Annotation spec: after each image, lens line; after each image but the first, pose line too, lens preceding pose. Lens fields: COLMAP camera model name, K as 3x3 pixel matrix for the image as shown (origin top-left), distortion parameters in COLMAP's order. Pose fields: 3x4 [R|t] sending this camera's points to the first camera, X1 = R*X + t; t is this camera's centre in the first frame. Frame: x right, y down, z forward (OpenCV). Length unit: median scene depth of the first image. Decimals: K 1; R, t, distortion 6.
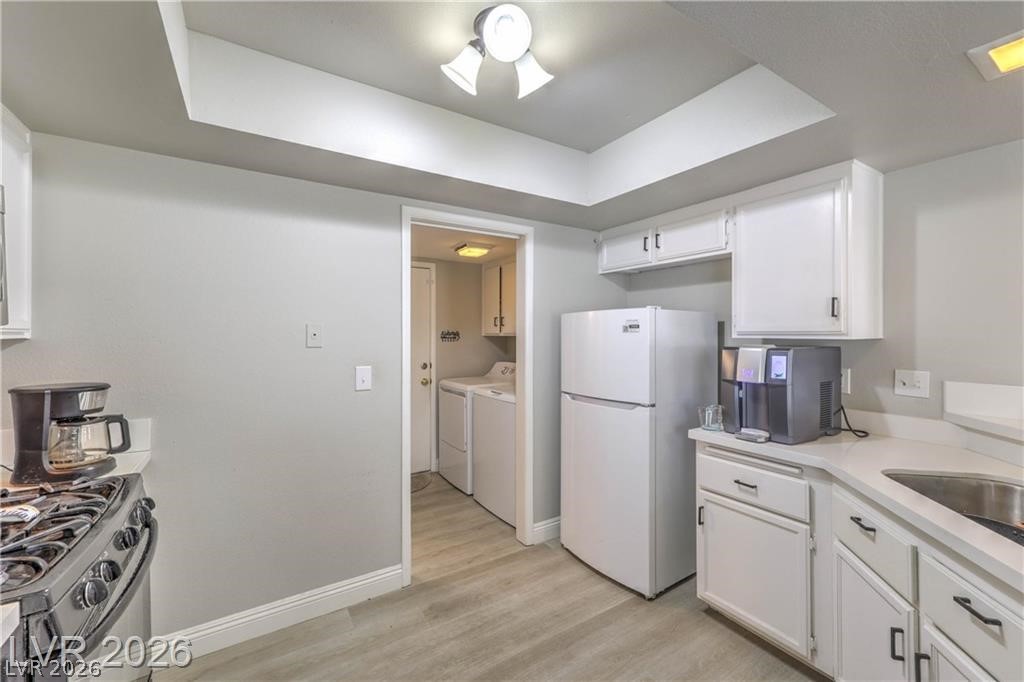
lens RADIAL K [[409.0, 0, 520.3], [0, 409.0, 333.9], [0, 0, 1]] dist [-0.004788, 0.000323]
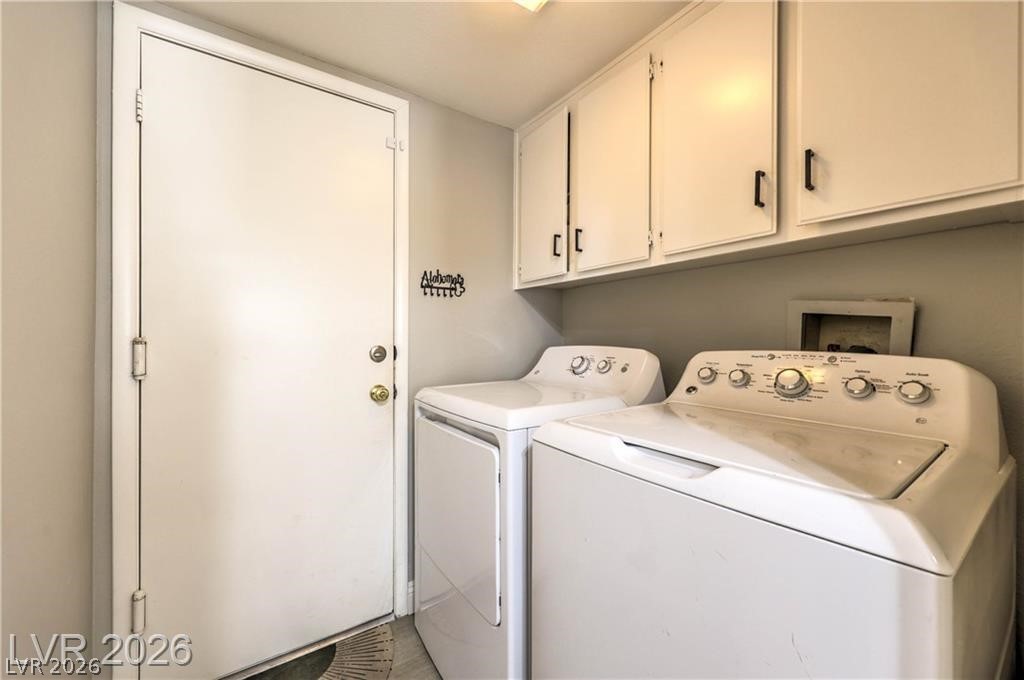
lens RADIAL K [[409.0, 0, 505.5], [0, 409.0, 338.0], [0, 0, 1]] dist [-0.004788, 0.000323]
pose [[0.999880, 0.004788, 0.014740, -0.116248], [-0.004810, 0.999987, 0.001456, 0.061639], [-0.014733, -0.001527, 0.999890, 0.595507]]
